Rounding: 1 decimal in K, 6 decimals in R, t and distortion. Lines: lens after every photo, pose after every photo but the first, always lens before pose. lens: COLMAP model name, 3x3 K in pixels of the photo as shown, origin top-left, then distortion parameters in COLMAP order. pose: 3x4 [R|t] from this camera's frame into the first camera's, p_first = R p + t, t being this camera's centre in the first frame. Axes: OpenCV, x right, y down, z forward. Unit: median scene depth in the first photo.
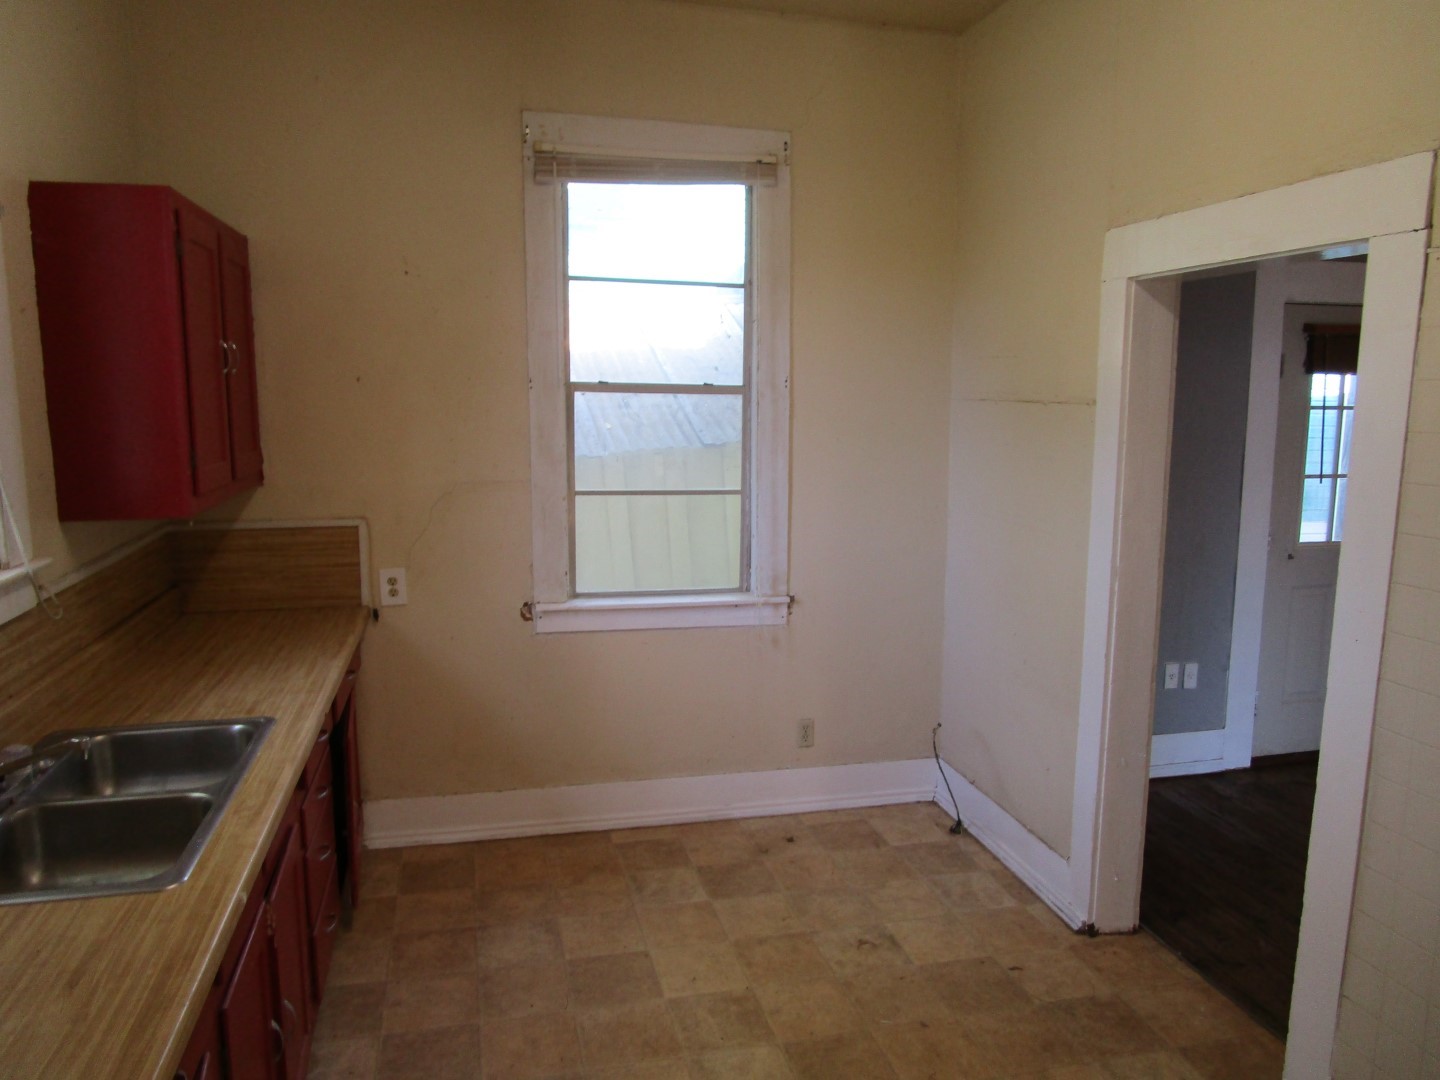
lens RADIAL K [[1024.1, 0, 724.8], [0, 1024.1, 537.4], [0, 0, 1]] dist [-0.029886, 0.016339]
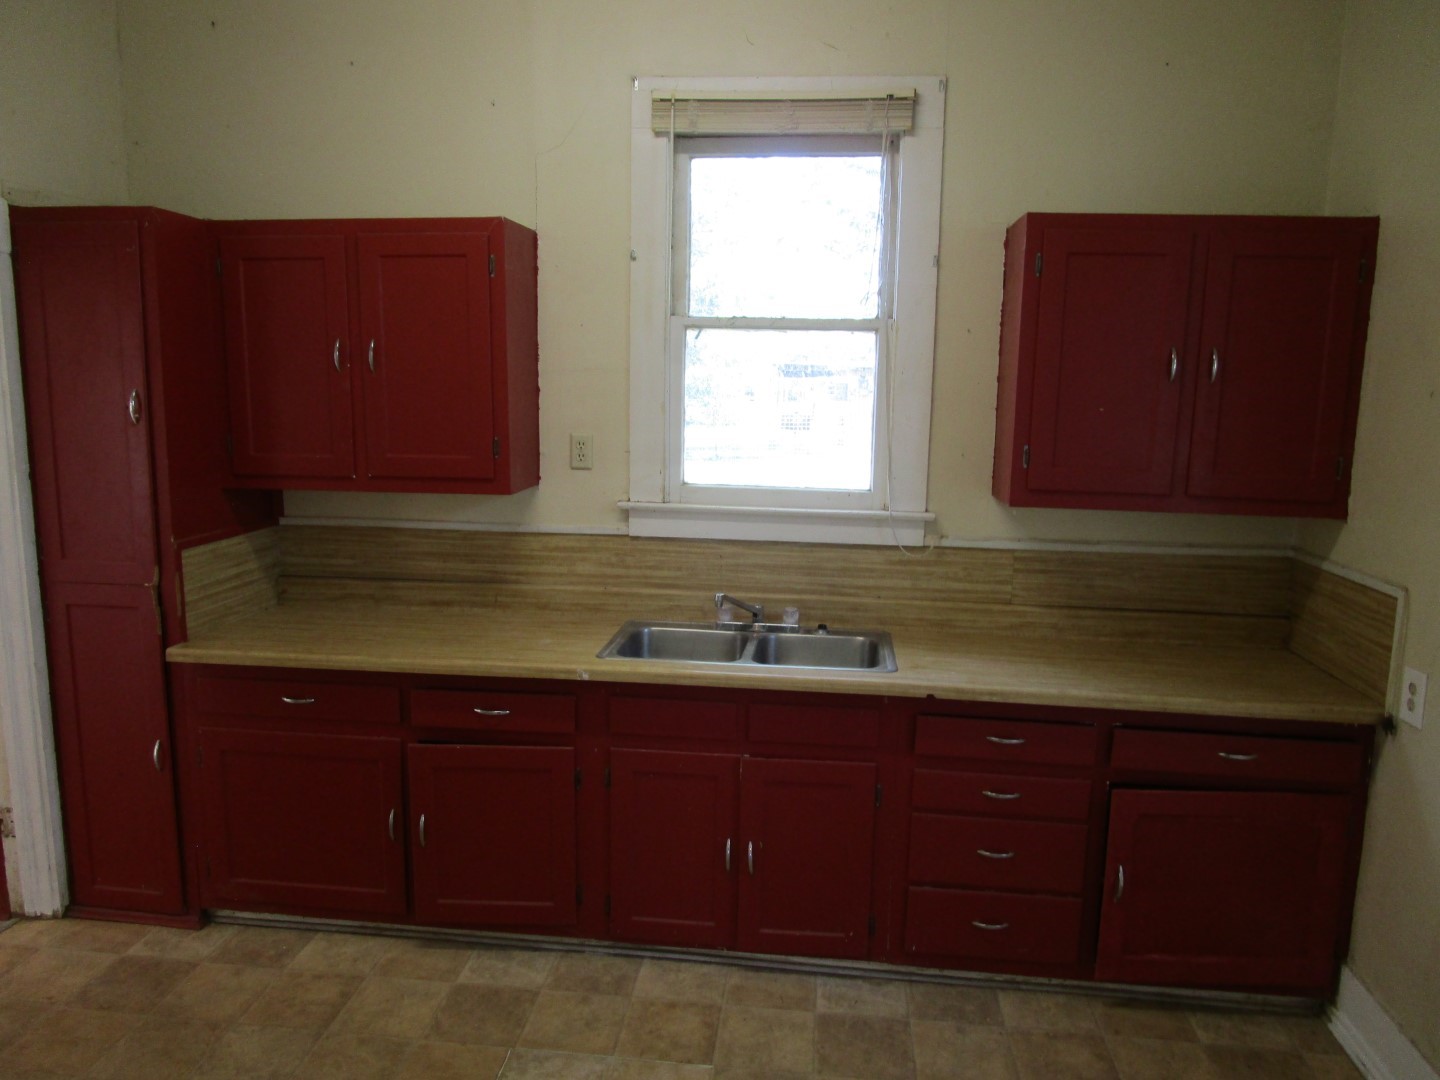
lens RADIAL K [[1024.1, 0, 706.4], [0, 1024.1, 539.9], [0, 0, 1]] dist [-0.029886, 0.016339]
pose [[-0.364839, 0.130354, -0.921900, 0.479255], [-0.166275, 0.965112, 0.202266, -0.116602], [0.916103, 0.227083, -0.330436, 0.803473]]
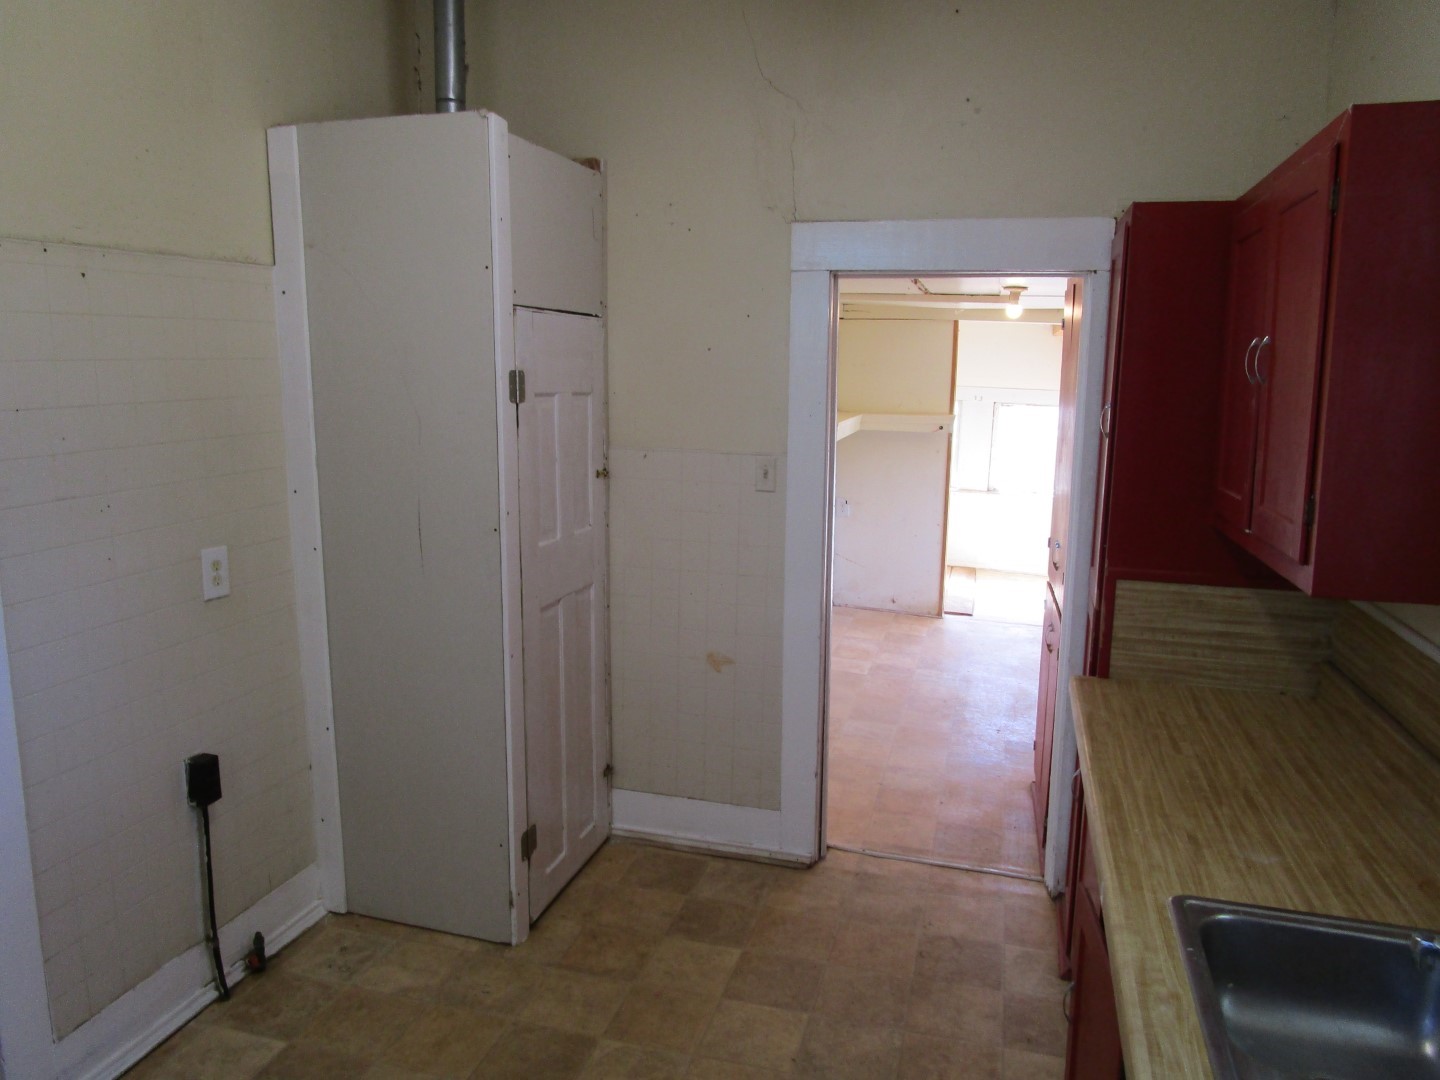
lens RADIAL K [[1024.1, 0, 716.5], [0, 1024.1, 541.9], [0, 0, 1]] dist [-0.029886, 0.016339]
pose [[-0.865805, -0.106929, 0.488824, -0.281653], [0.056550, 0.949733, 0.307912, -0.146868], [-0.497176, 0.294235, -0.816236, 0.899840]]
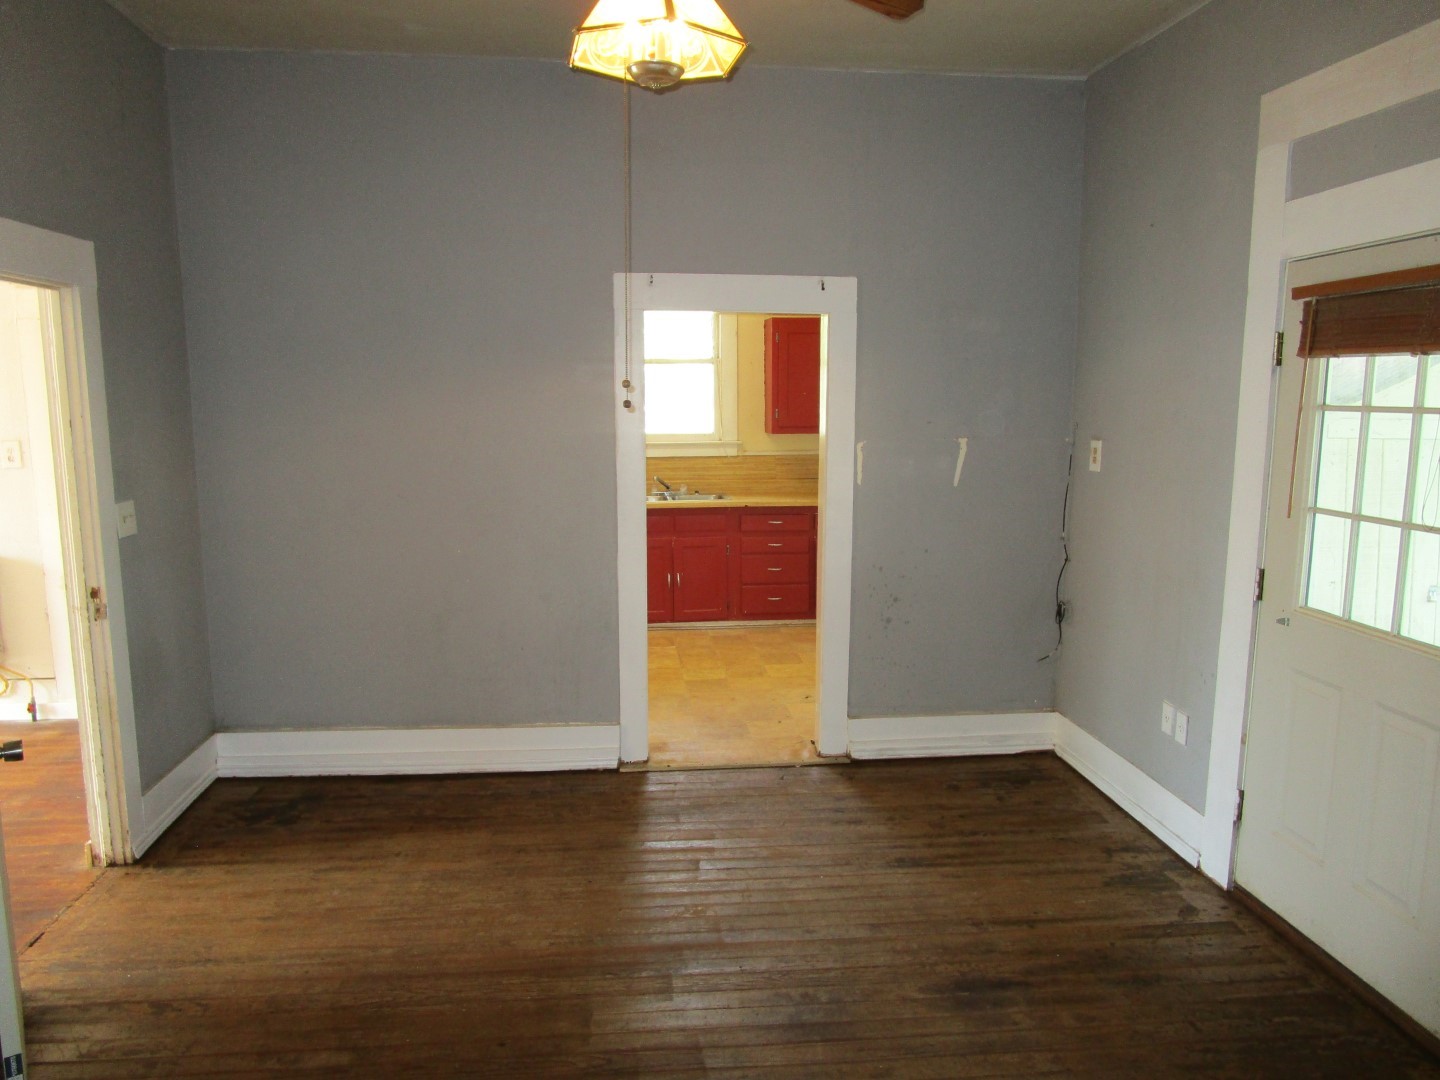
lens RADIAL K [[1024.1, 0, 719.4], [0, 1024.1, 540.9], [0, 0, 1]] dist [-0.029886, 0.016339]
pose [[-0.135823, 0.137501, -0.981145, 1.712278], [-0.152124, 0.975684, 0.157794, -0.114799], [0.978984, 0.170688, -0.111603, 0.913688]]
